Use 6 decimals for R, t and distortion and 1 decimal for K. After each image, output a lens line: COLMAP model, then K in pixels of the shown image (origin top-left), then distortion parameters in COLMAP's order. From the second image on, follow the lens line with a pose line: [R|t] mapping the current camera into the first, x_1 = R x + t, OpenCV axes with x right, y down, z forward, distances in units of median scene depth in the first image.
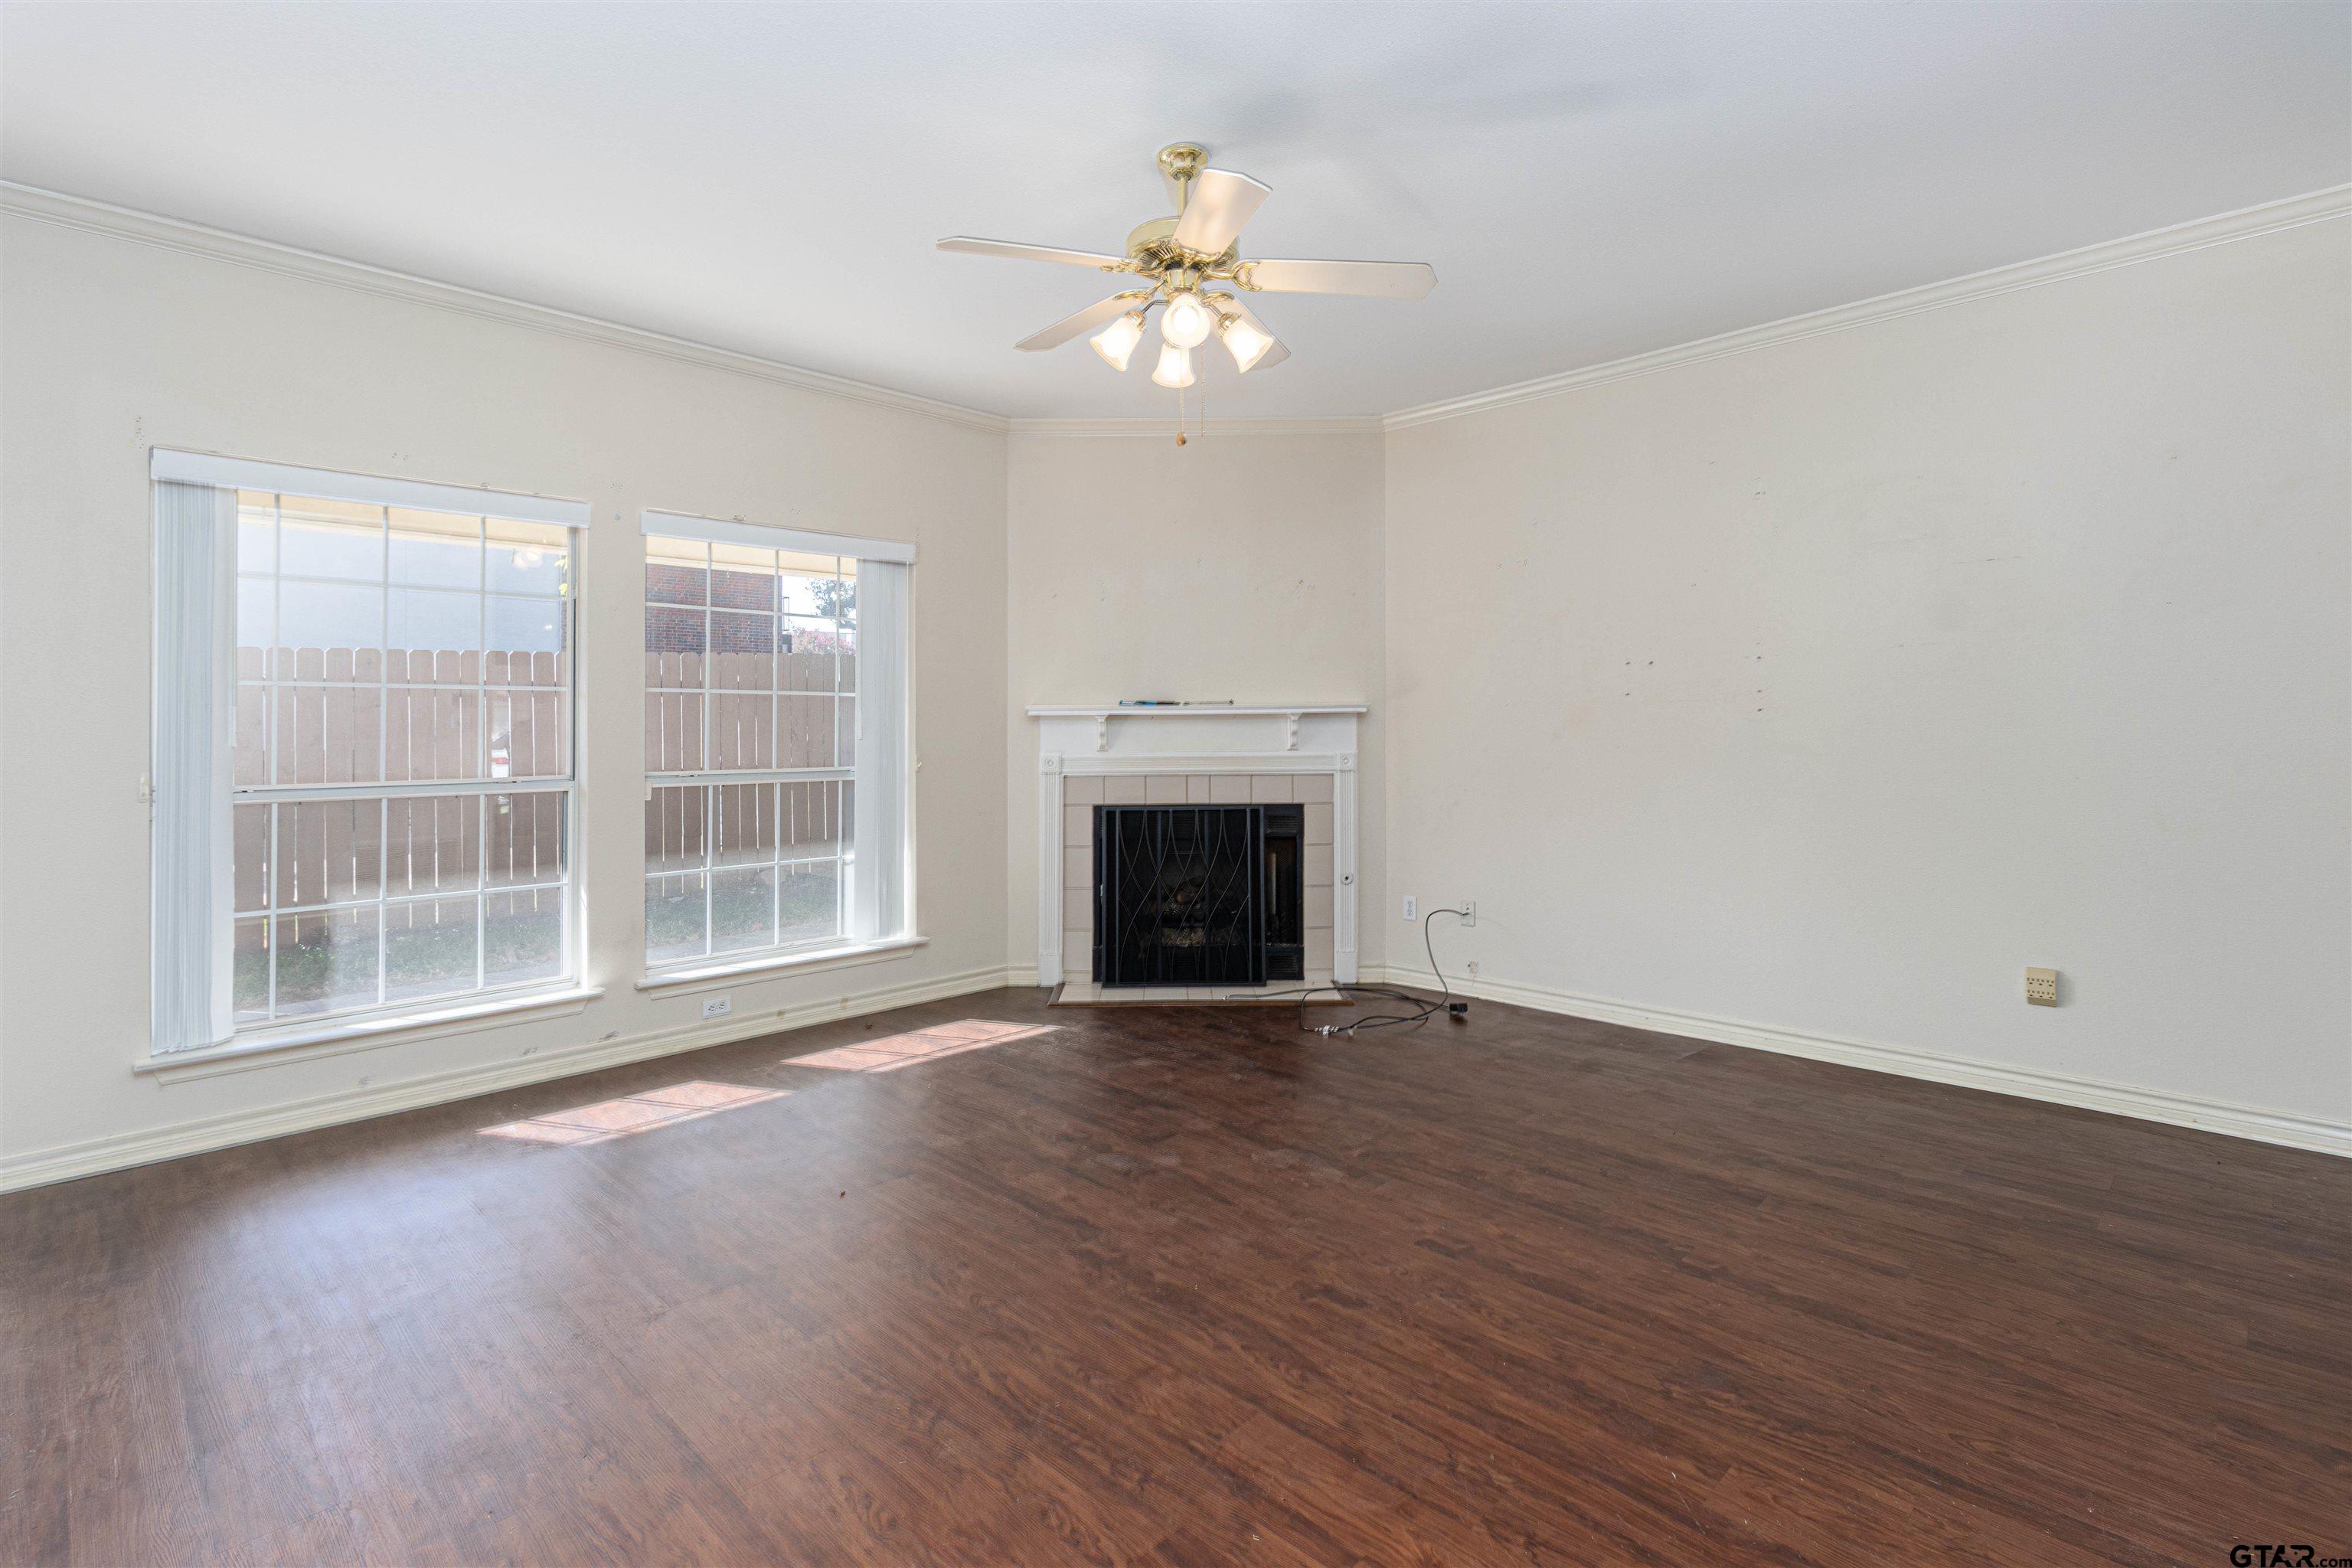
lens RADIAL K [[1090.3, 0, 1172.3], [0, 1090.3, 770.4], [0, 0, 1]] dist [-0.001589, -0.000586]
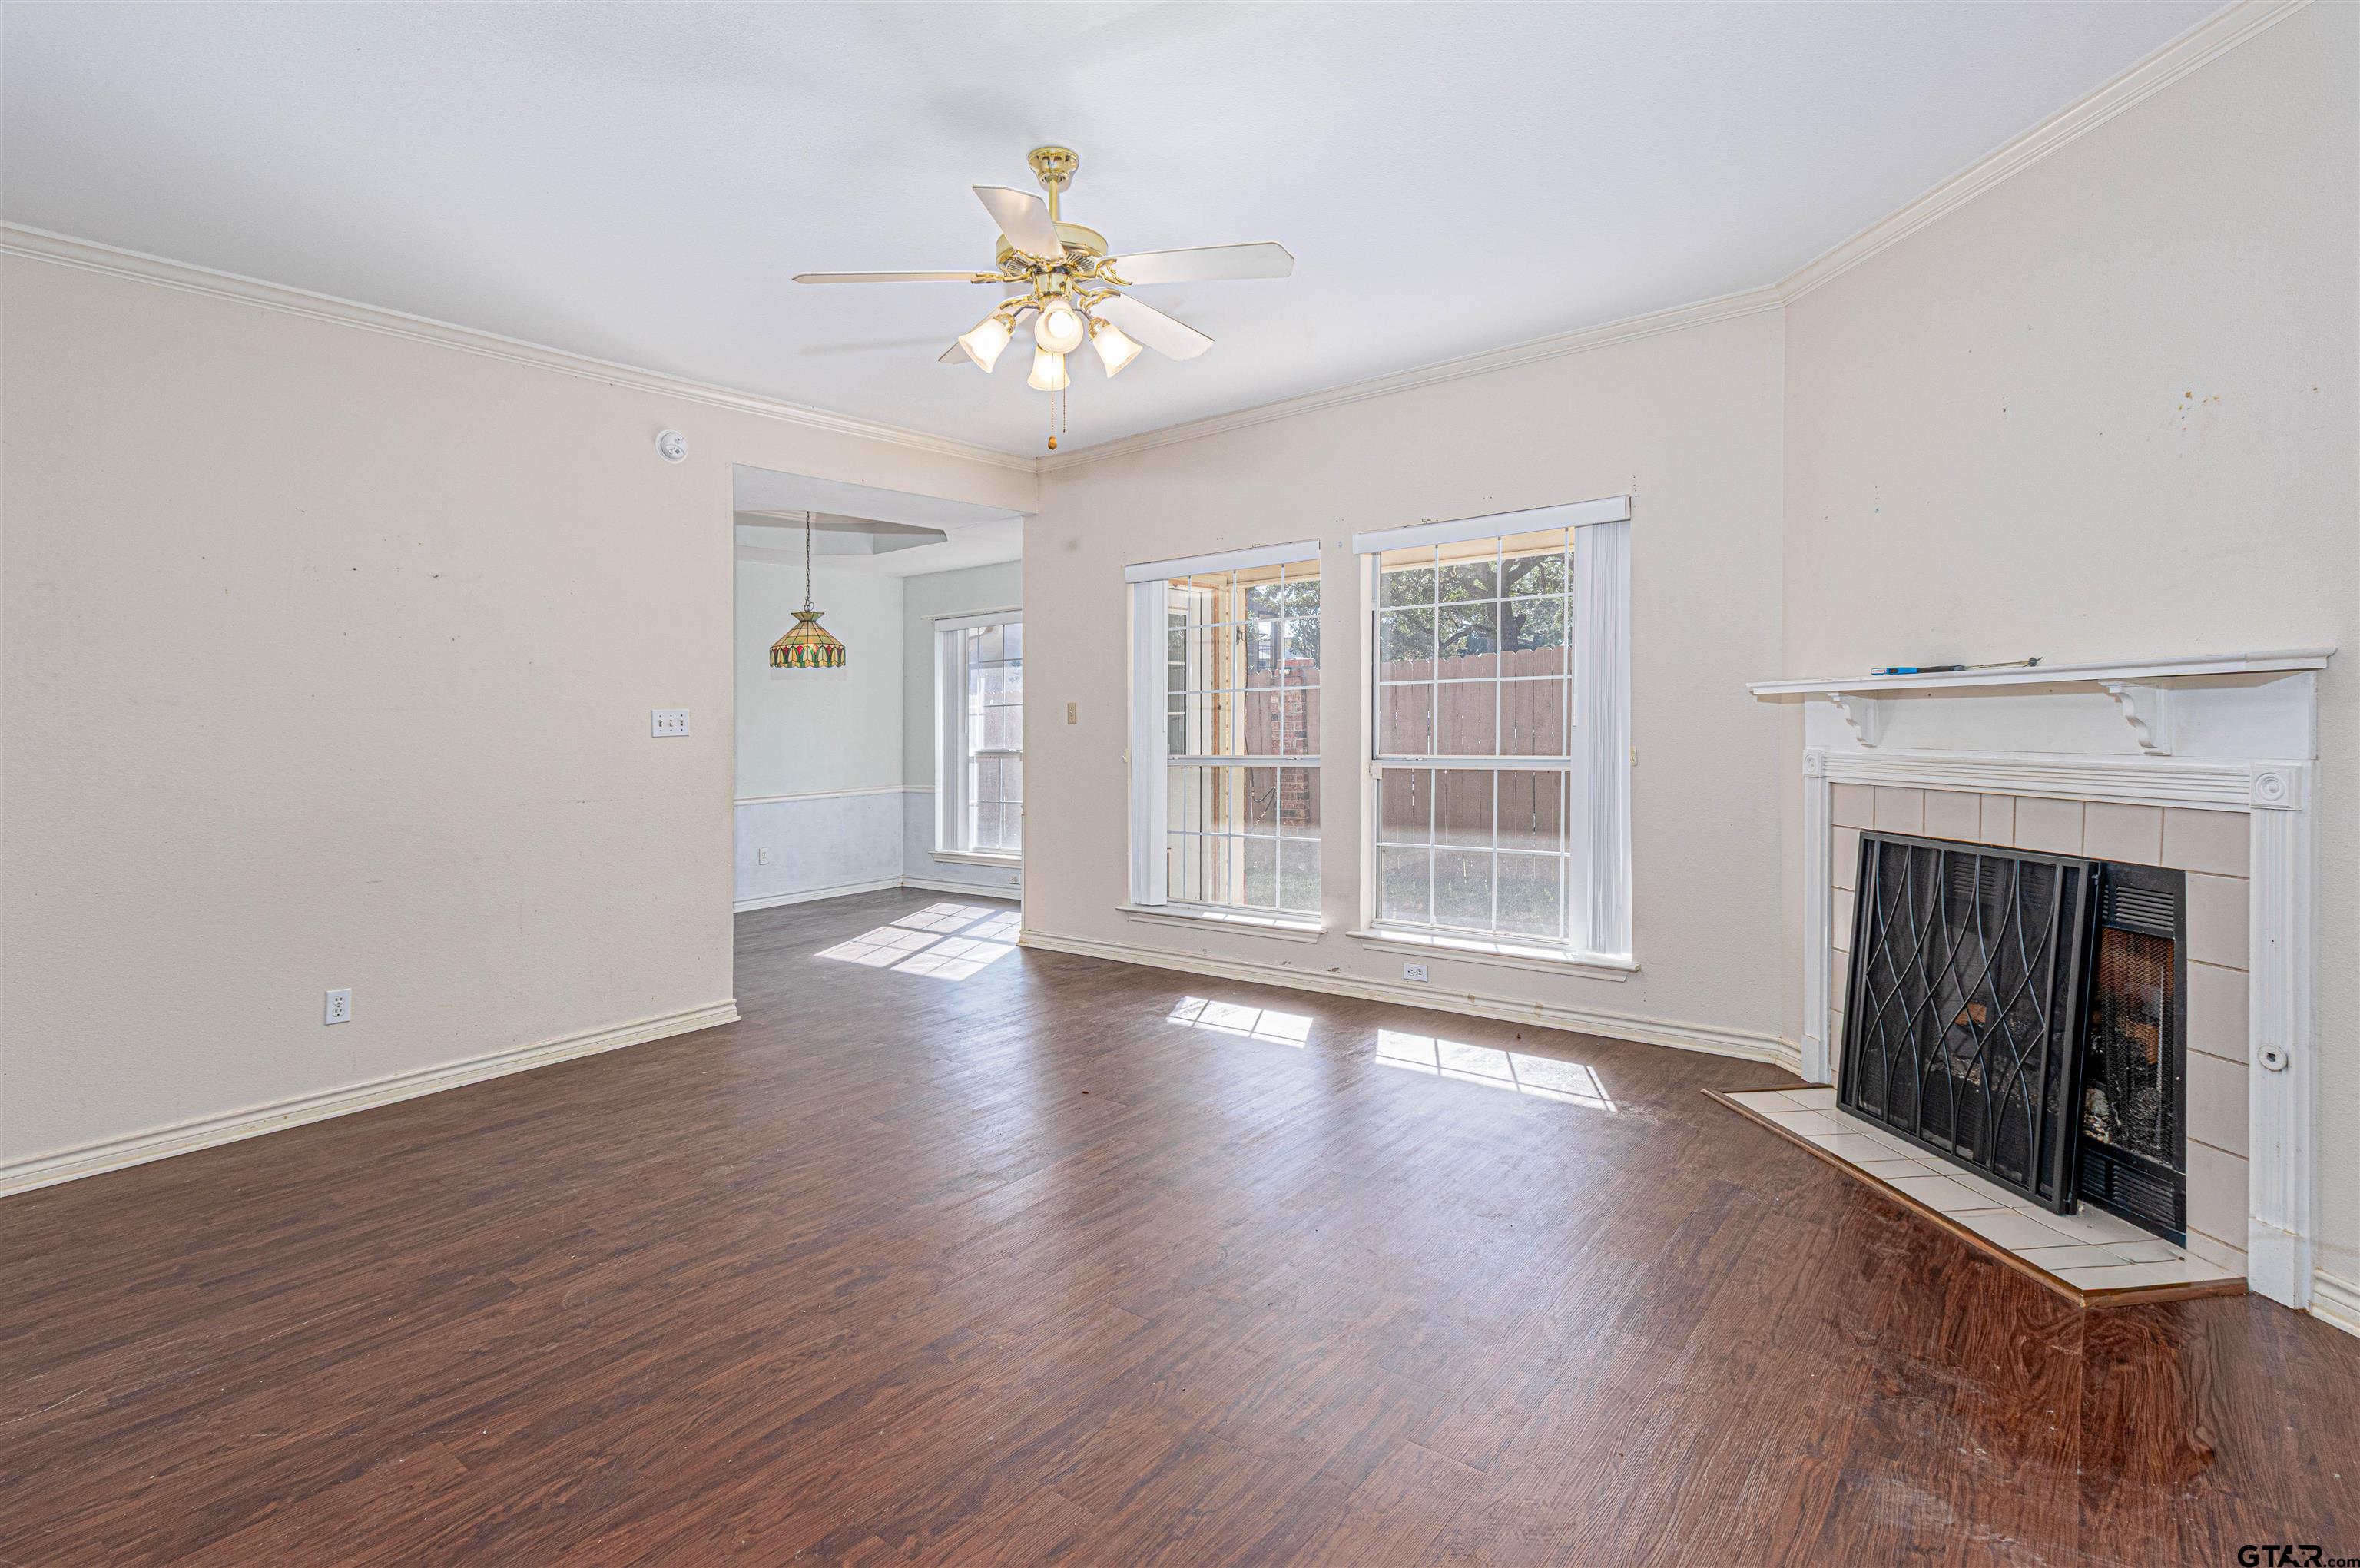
lens RADIAL K [[1094.0, 0, 1138.3], [0, 1094.0, 716.2], [0, 0, 1]] dist [-0.001589, -0.000586]
pose [[0.115703, -0.000549, -0.993284, 0.613432], [-0.019042, 0.999815, -0.002771, -0.029374], [0.993101, 0.019235, 0.115671, 0.570906]]
